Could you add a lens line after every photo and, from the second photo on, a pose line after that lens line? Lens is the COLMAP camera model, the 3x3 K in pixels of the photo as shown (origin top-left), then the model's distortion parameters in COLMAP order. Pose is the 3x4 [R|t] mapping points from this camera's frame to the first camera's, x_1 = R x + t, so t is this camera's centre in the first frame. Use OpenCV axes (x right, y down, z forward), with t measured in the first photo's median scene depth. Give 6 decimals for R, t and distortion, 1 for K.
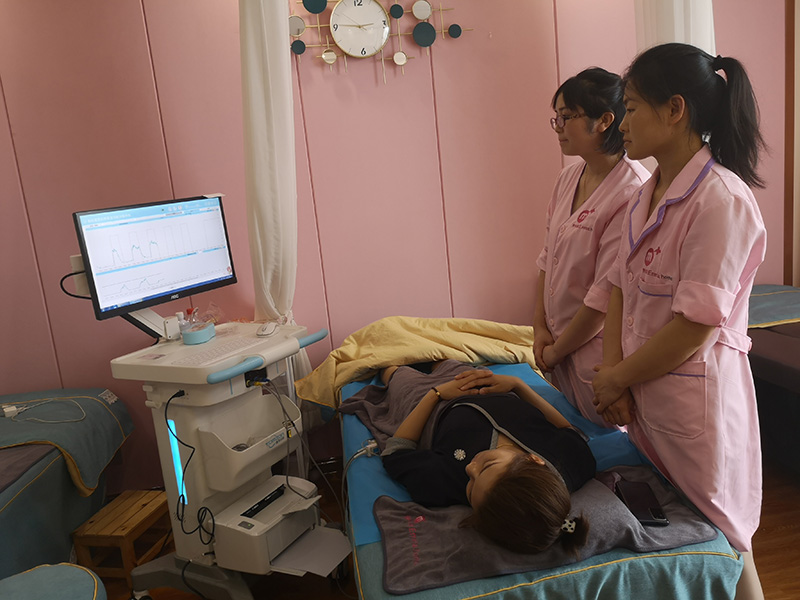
lens RADIAL K [[699.6, 0, 400.0], [0, 699.6, 300.0], [0, 0, 1]] dist [0.015410, 0.008468]
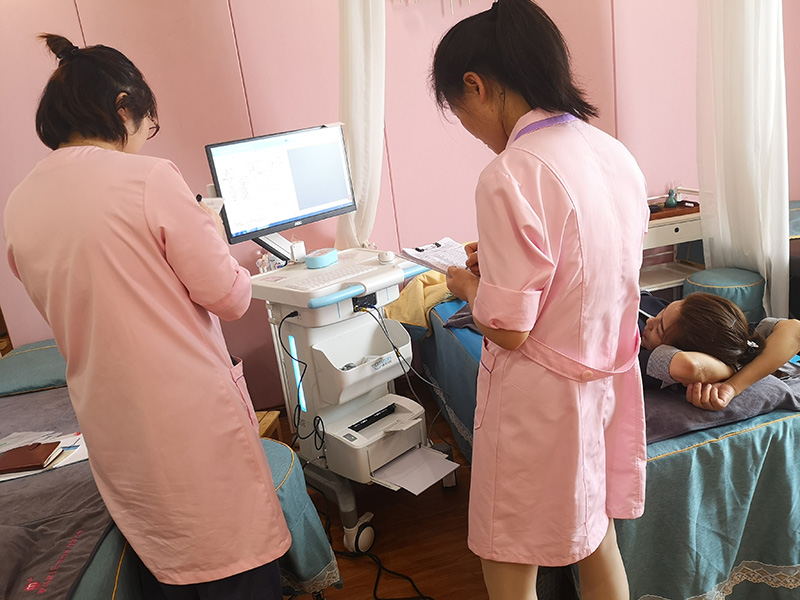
lens RADIAL K [[699.6, 0, 400.0], [0, 699.6, 300.0], [0, 0, 1]] dist [0.015410, 0.008468]
pose [[0.997439, -0.048231, 0.052814, -0.220664], [0.044353, 0.996396, 0.072301, 0.038994], [-0.056111, -0.069774, 0.995984, -0.062244]]
